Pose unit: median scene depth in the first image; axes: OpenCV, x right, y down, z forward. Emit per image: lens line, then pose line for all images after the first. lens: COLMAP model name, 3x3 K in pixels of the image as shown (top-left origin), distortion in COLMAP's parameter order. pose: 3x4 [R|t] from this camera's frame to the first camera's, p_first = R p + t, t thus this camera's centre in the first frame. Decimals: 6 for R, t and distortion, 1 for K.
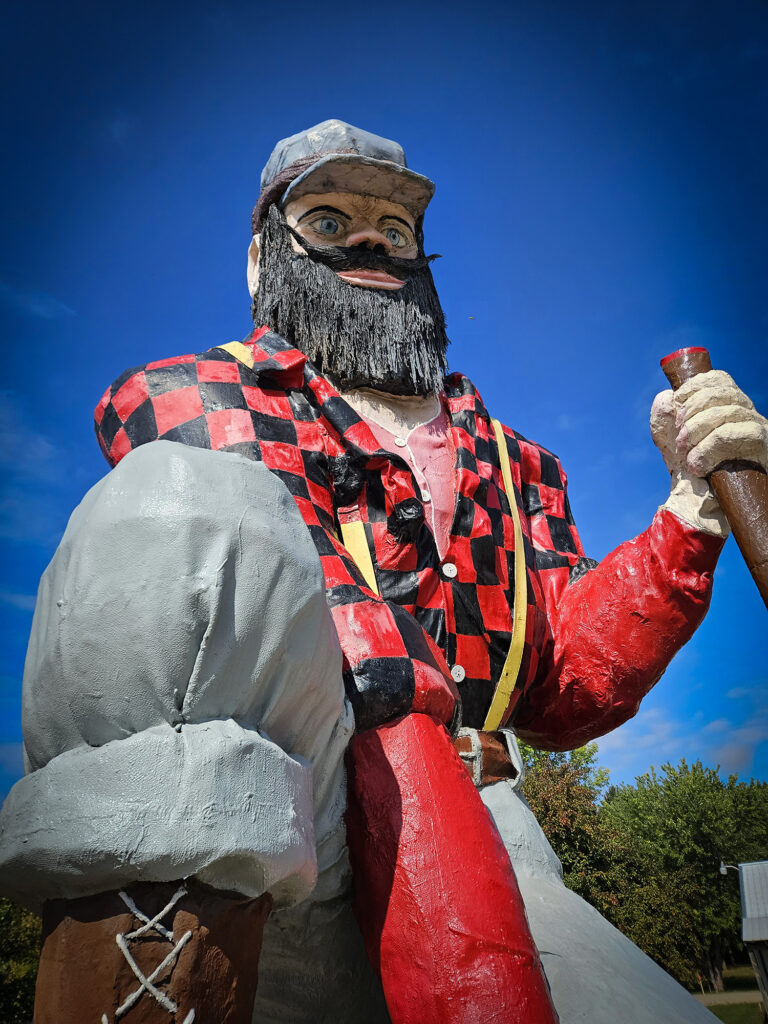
lens RADIAL K [[694.8, 0, 401.0], [0, 694.8, 492.2], [0, 0, 1]] dist [0.035336, -0.004452]
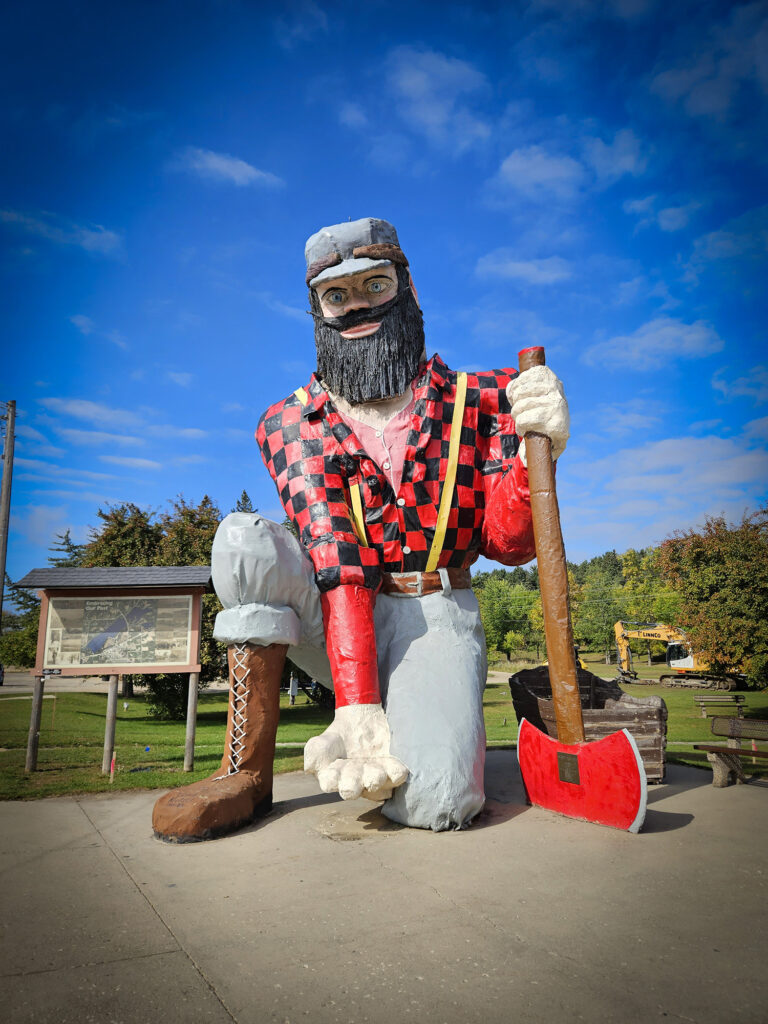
lens RADIAL K [[694.8, 0, 386.2], [0, 694.8, 506.6], [0, 0, 1]] dist [0.035336, -0.004452]
pose [[0.840880, -0.048539, -0.539041, 1.153099], [0.262863, 0.907239, 0.328361, -0.568237], [0.473101, -0.417806, 0.775638, -0.632627]]
